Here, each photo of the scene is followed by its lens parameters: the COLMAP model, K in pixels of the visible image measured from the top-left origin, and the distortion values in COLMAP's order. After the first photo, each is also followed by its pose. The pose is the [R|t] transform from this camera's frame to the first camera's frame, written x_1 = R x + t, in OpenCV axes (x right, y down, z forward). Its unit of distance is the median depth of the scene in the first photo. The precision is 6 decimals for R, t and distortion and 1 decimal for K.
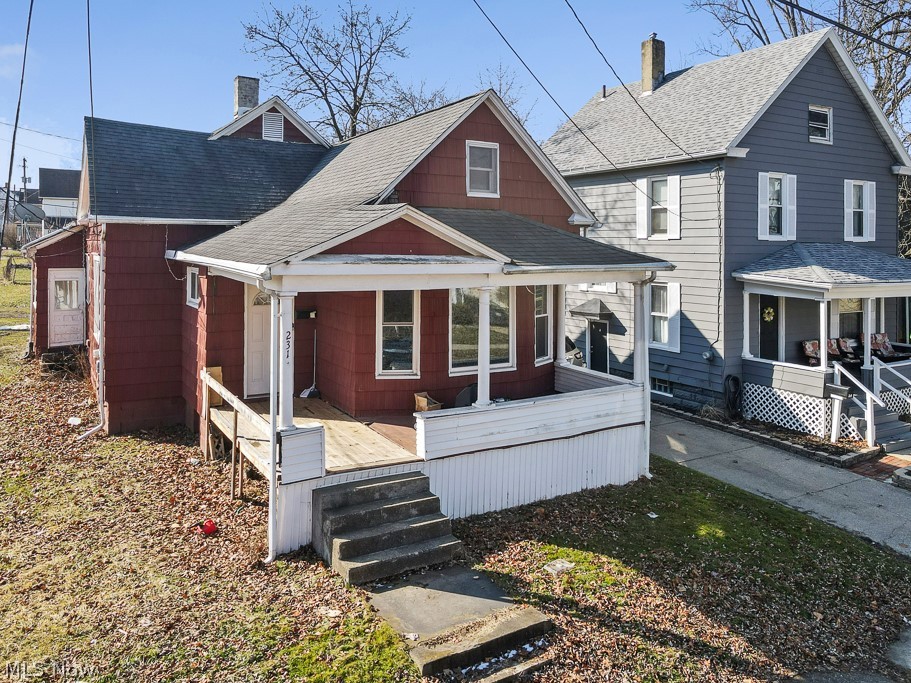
lens RADIAL K [[703.5, 0, 450.0], [0, 703.5, 301.6], [0, 0, 1]] dist [0.009464, 0.013562]
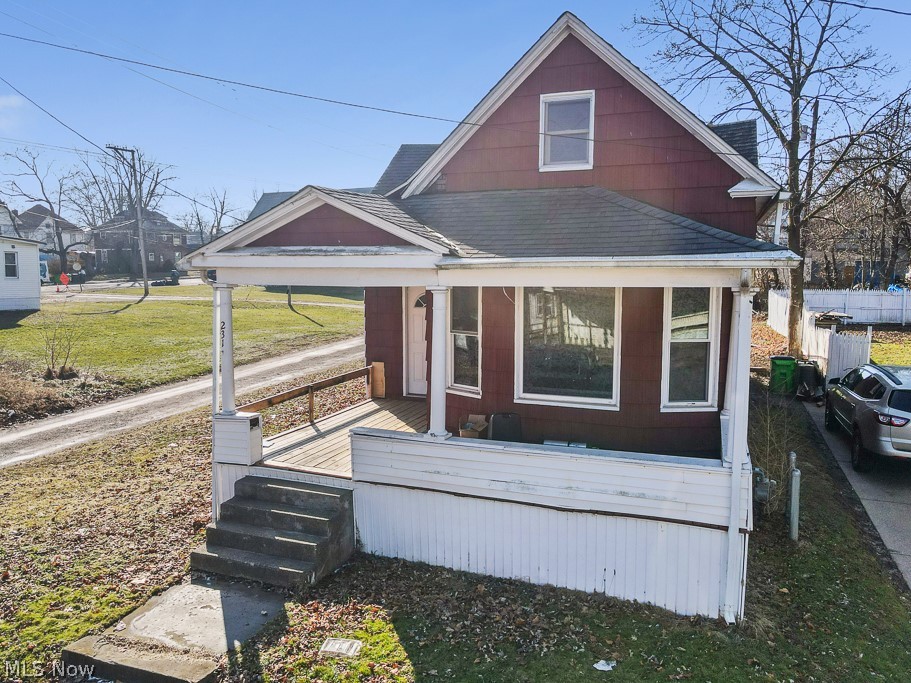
lens RADIAL K [[630.3, 0, 388.6], [0, 630.3, 379.5], [0, 0, 1]] dist [0.014986, 0.001848]
pose [[0.616941, 0.129041, -0.776358, 0.457102], [-0.057636, 0.991226, 0.118954, 0.001024], [0.784896, -0.028641, 0.618965, 0.416829]]
